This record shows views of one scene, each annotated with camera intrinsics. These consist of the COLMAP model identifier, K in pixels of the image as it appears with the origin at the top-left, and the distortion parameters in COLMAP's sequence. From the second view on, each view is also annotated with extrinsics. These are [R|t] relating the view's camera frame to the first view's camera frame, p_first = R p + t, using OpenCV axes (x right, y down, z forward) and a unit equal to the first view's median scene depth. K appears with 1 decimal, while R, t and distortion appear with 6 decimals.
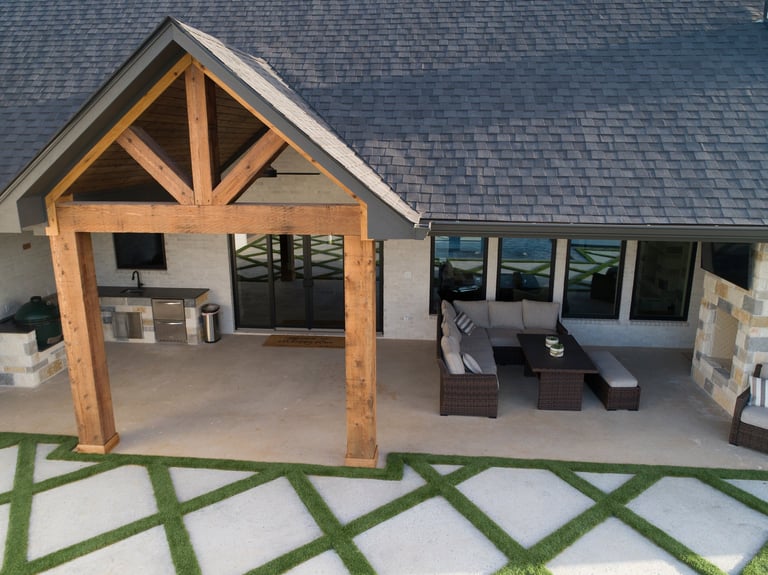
lens RADIAL K [[581.1, 0, 384.0], [0, 581.1, 287.5], [0, 0, 1]] dist [-0.013795, 0.005477]
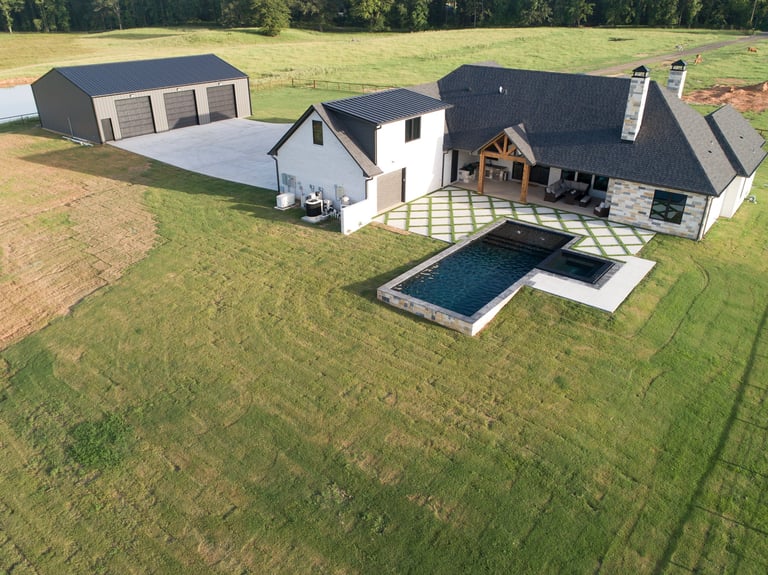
lens RADIAL K [[581.1, 0, 384.0], [0, 581.1, 287.5], [0, 0, 1]] dist [-0.013795, 0.005477]
pose [[0.840820, 0.247493, -0.481425, 1.691292], [-0.135904, 0.957391, 0.254820, -0.163304], [0.523978, -0.148830, 0.838628, -4.423408]]
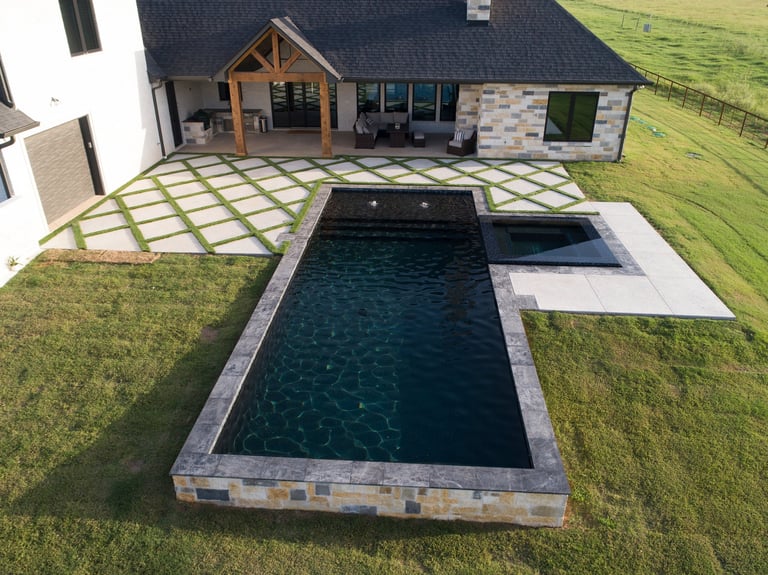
lens RADIAL K [[581.1, 0, 384.0], [0, 581.1, 287.5], [0, 0, 1]] dist [-0.013795, 0.005477]
pose [[0.999505, -0.011937, 0.029112, 0.166675], [0.004891, 0.972942, 0.230998, 0.251312], [-0.031082, -0.230741, 0.972519, -2.196560]]
